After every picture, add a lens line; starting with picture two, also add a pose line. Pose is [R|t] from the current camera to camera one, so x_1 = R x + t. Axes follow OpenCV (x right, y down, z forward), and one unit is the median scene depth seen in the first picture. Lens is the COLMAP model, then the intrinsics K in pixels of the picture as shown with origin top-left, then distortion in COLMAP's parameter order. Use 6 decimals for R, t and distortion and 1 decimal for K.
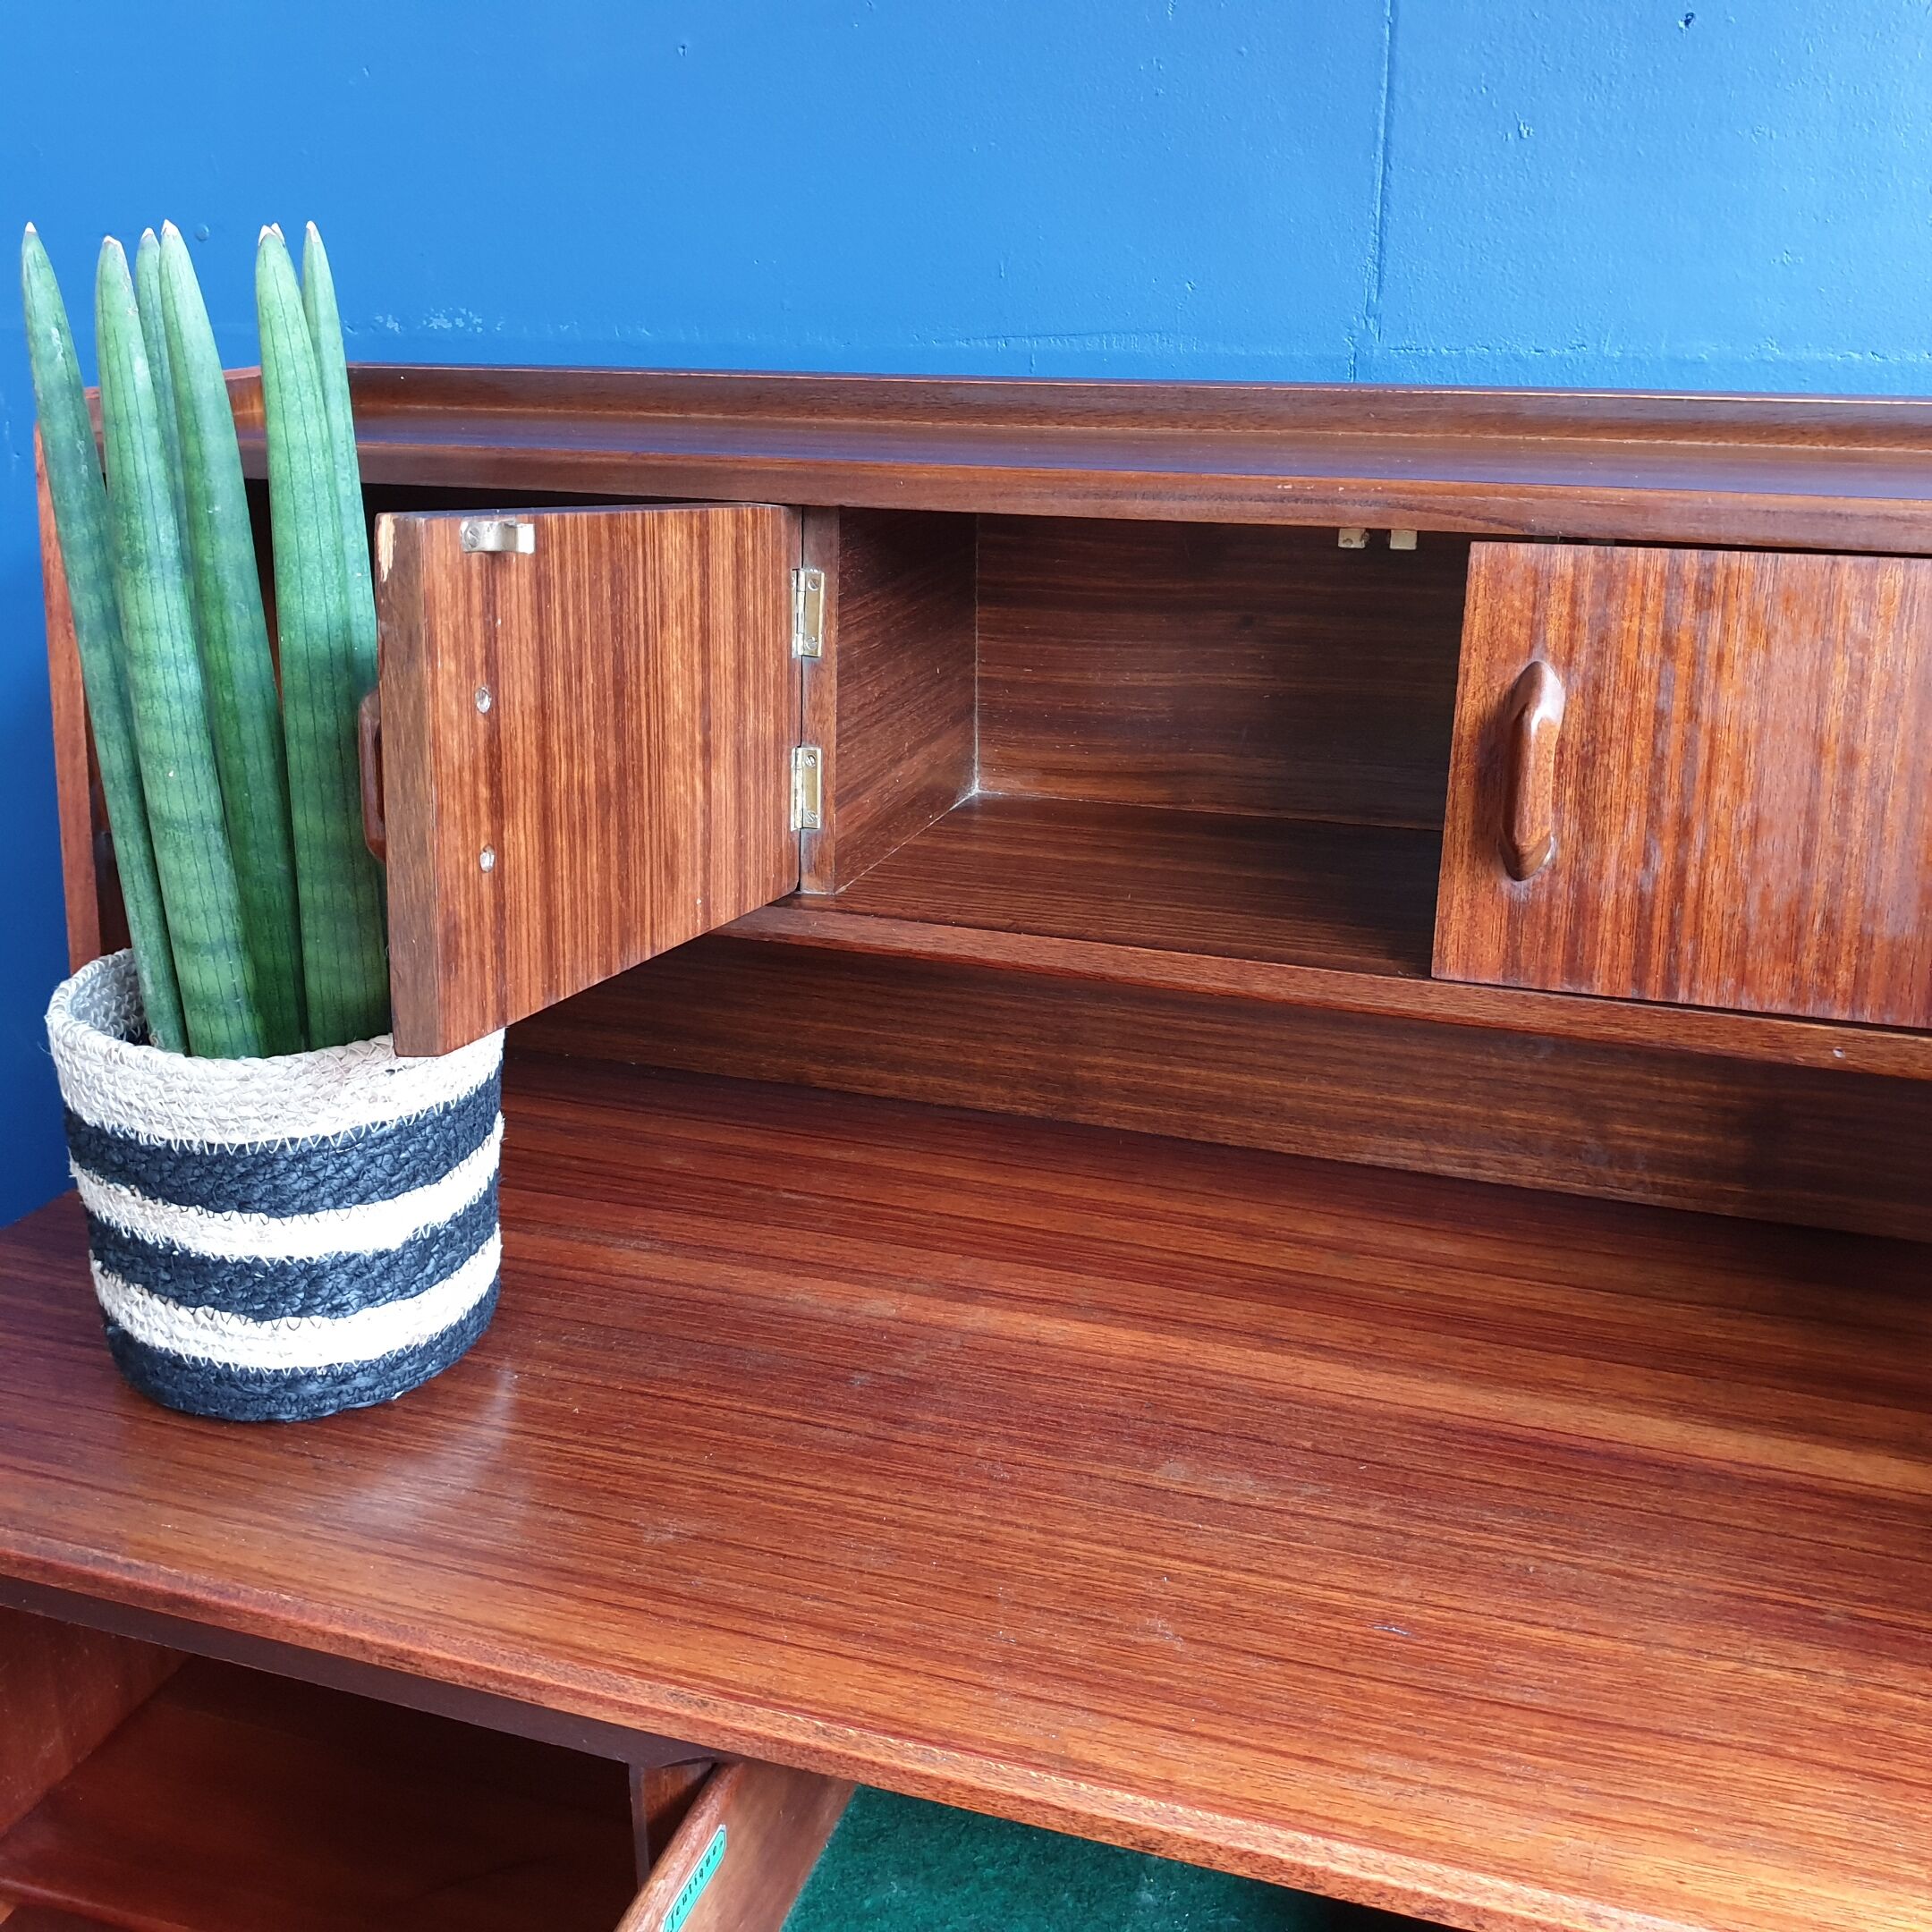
lens RADIAL K [[2127.9, 0, 966.0], [0, 2127.9, 966.0], [0, 0, 1]] dist [0.021648, -0.028620]
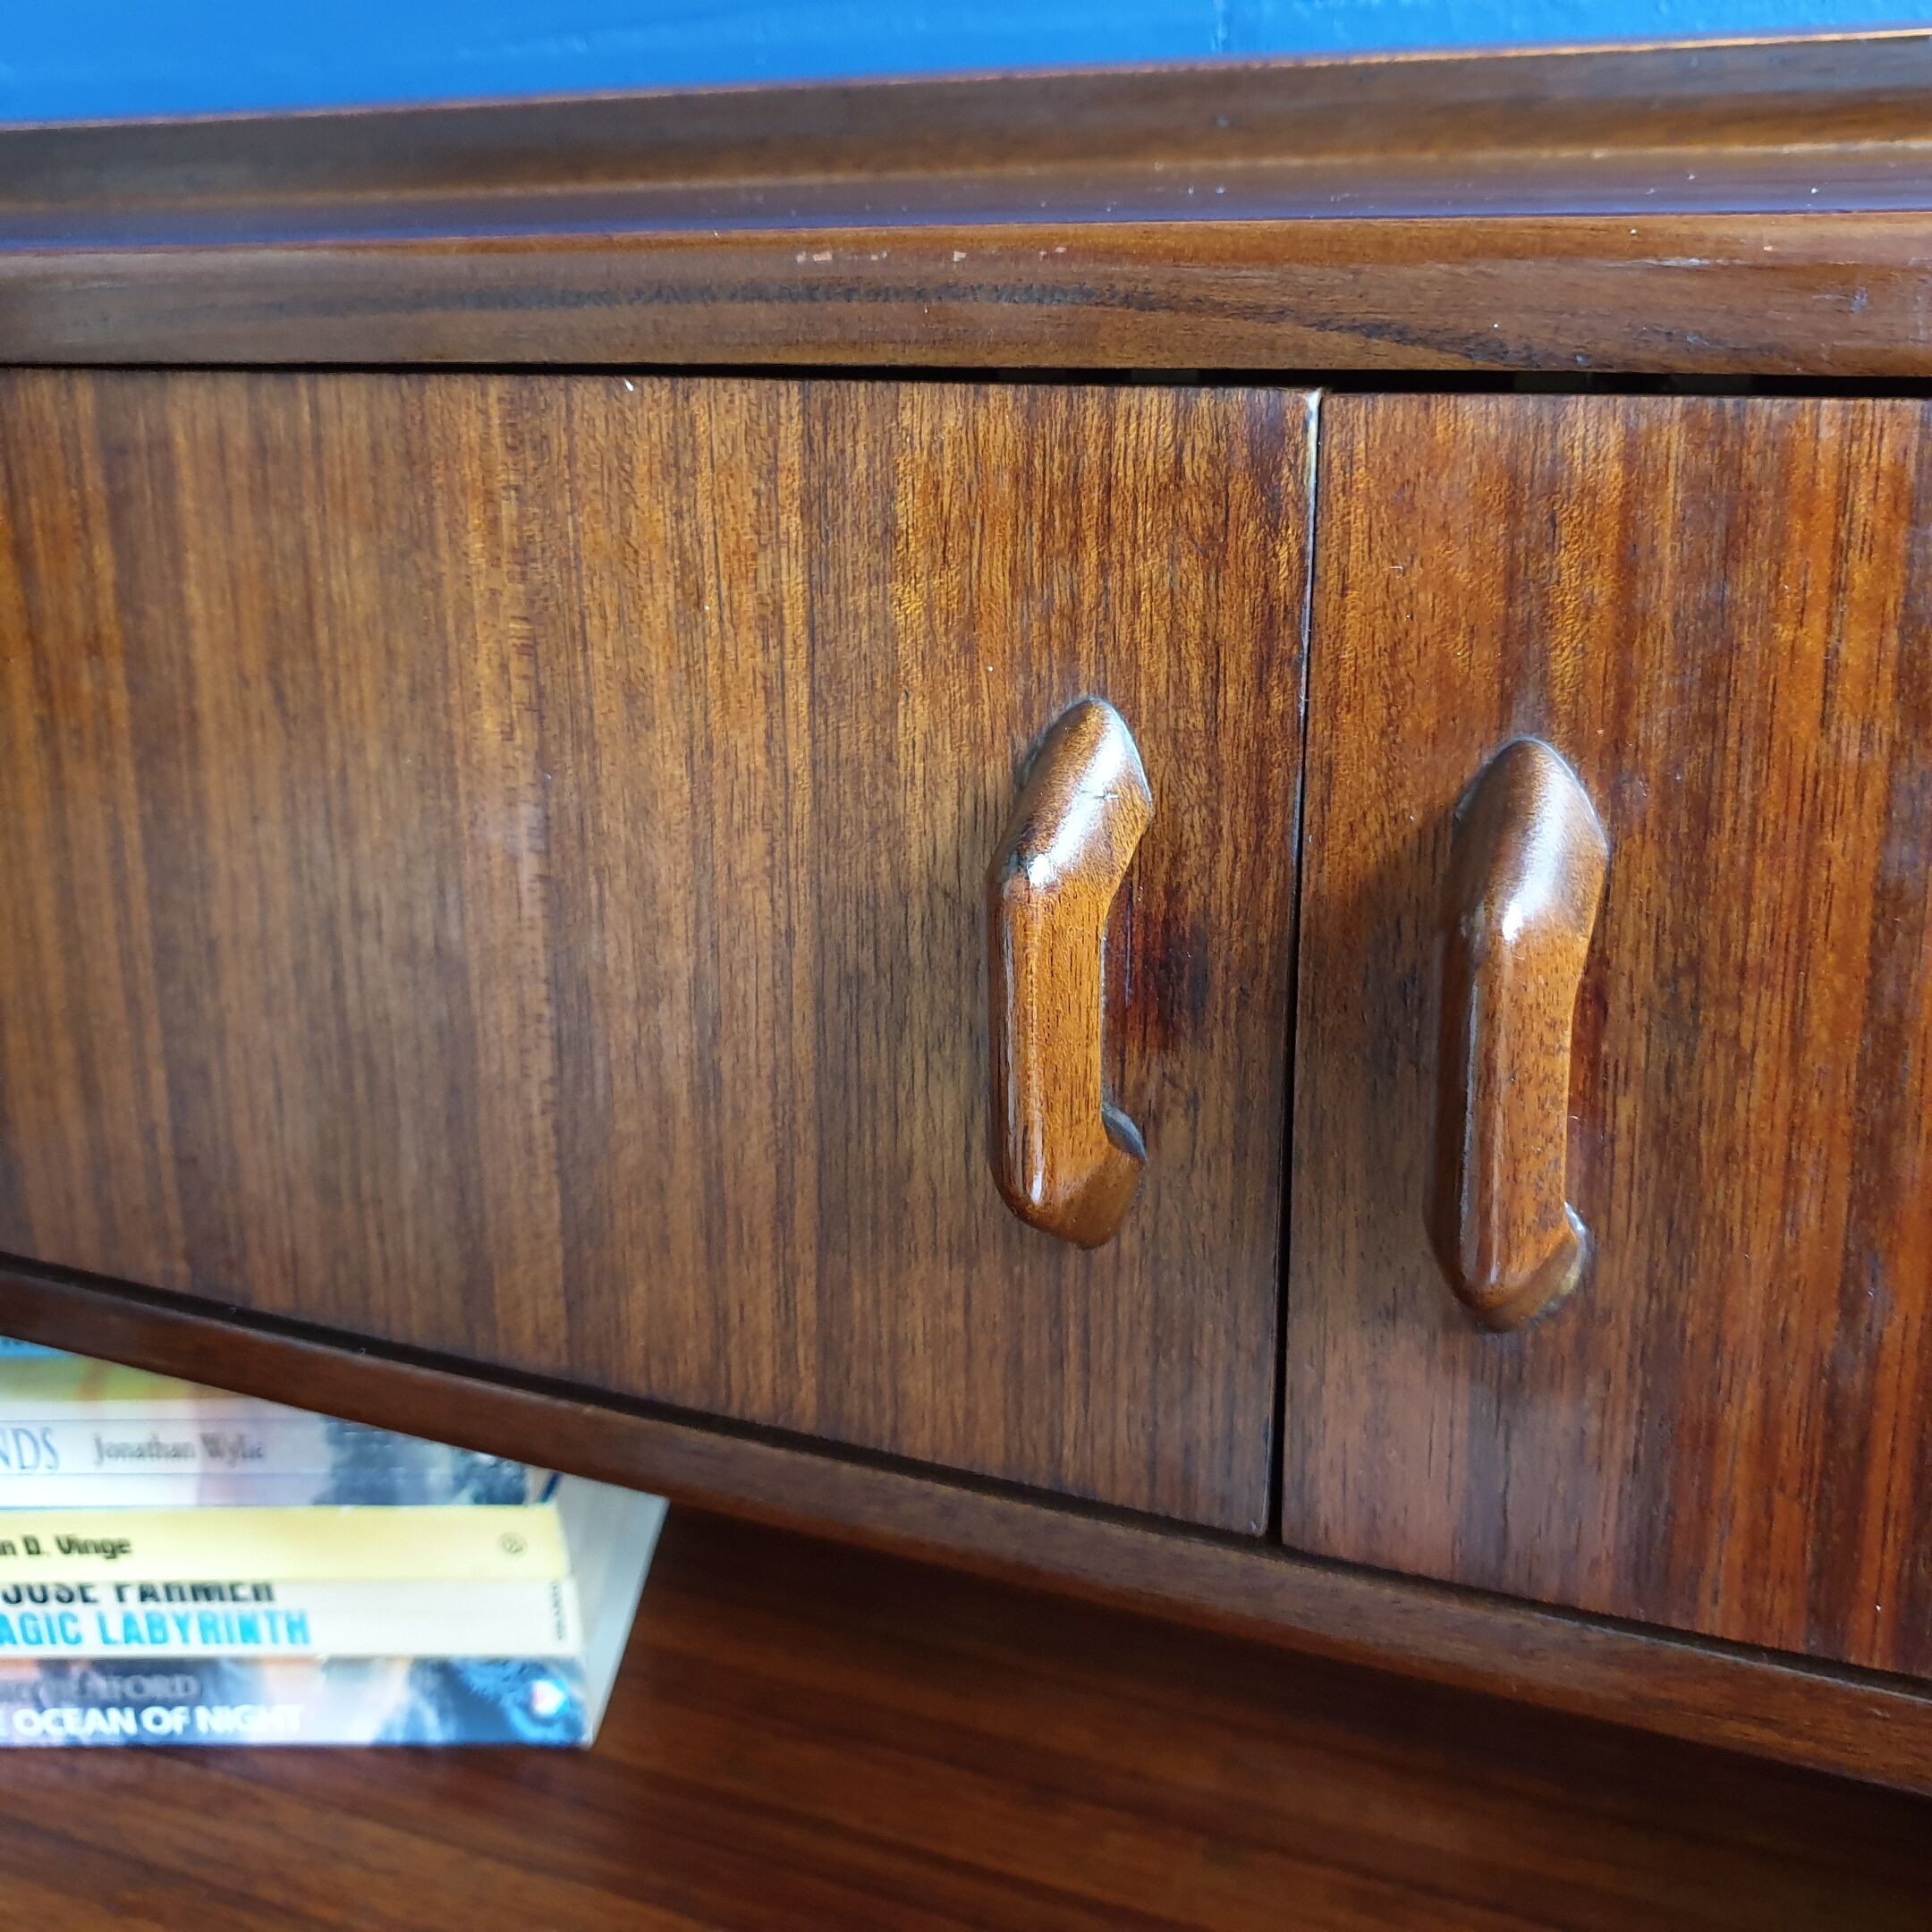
lens RADIAL K [[2199.0, 0, 966.0], [0, 2199.0, 966.0], [0, 0, 1]] dist [-0.023078, -0.027595]
pose [[0.997188, -0.017964, -0.072752, 0.203860], [0.021648, 0.998506, 0.050174, -0.126764], [0.071742, -0.051608, 0.996087, 0.641836]]
